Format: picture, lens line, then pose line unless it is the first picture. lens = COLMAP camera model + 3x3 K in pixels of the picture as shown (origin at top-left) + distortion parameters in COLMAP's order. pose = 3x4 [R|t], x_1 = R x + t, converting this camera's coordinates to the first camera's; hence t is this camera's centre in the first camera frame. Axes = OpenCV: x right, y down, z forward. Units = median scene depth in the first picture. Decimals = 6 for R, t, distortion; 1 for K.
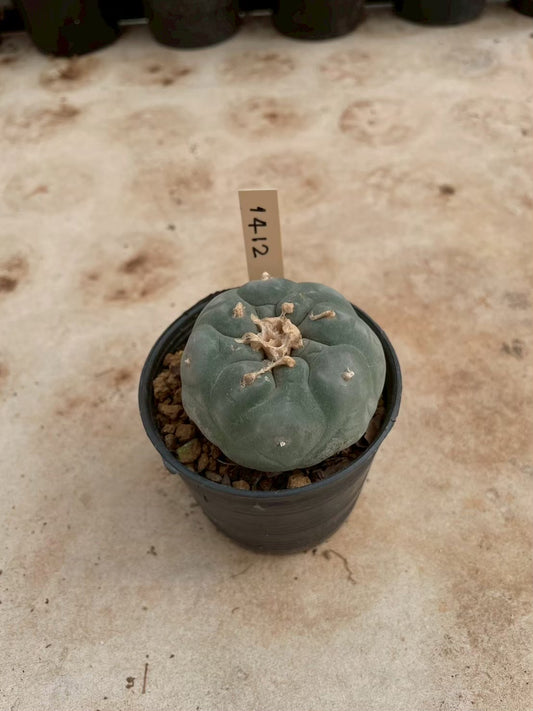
lens RADIAL K [[547.4, 0, 259.6], [0, 547.4, 354.9], [0, 0, 1]] dist [0.053172, -0.106545]
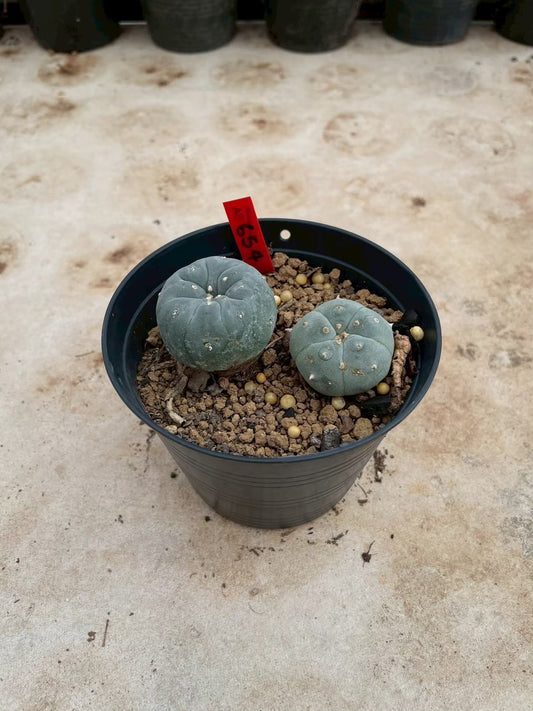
lens RADIAL K [[547.4, 0, 260.5], [0, 547.4, 351.9], [0, 0, 1]] dist [0.053172, -0.106545]
pose [[0.998393, 0.050984, 0.024738, 0.024192], [-0.050735, 0.998656, -0.010590, 0.018059], [-0.025244, 0.009318, 0.999638, -0.056190]]
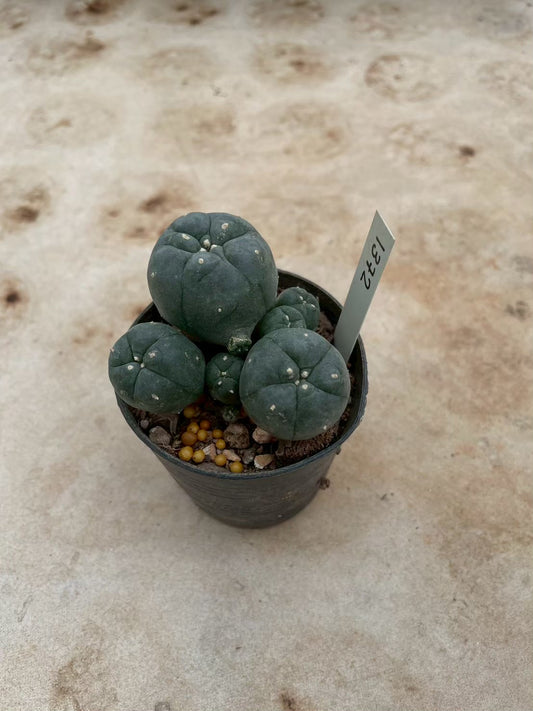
lens RADIAL K [[547.4, 0, 260.1], [0, 547.4, 352.3], [0, 0, 1]] dist [0.053172, -0.106545]
pose [[0.997563, 0.069770, 0.000124, -0.012662], [-0.069610, 0.995156, 0.069416, 0.024143], [0.004719, -0.069255, 0.997588, -0.032891]]
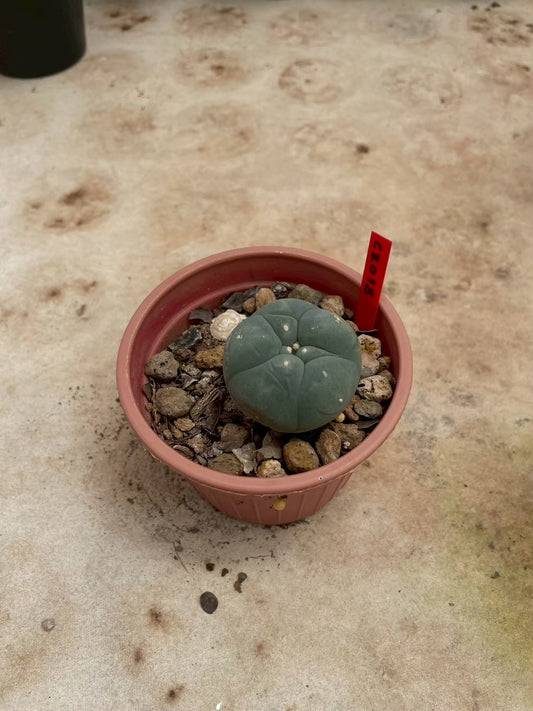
lens RADIAL K [[547.4, 0, 268.4], [0, 547.4, 350.7], [0, 0, 1]] dist [0.053172, -0.106545]
pose [[0.997726, 0.054466, 0.039703, 0.134544], [-0.057144, 0.995925, 0.069771, 0.044148], [-0.035741, -0.071881, 0.996773, -0.144444]]
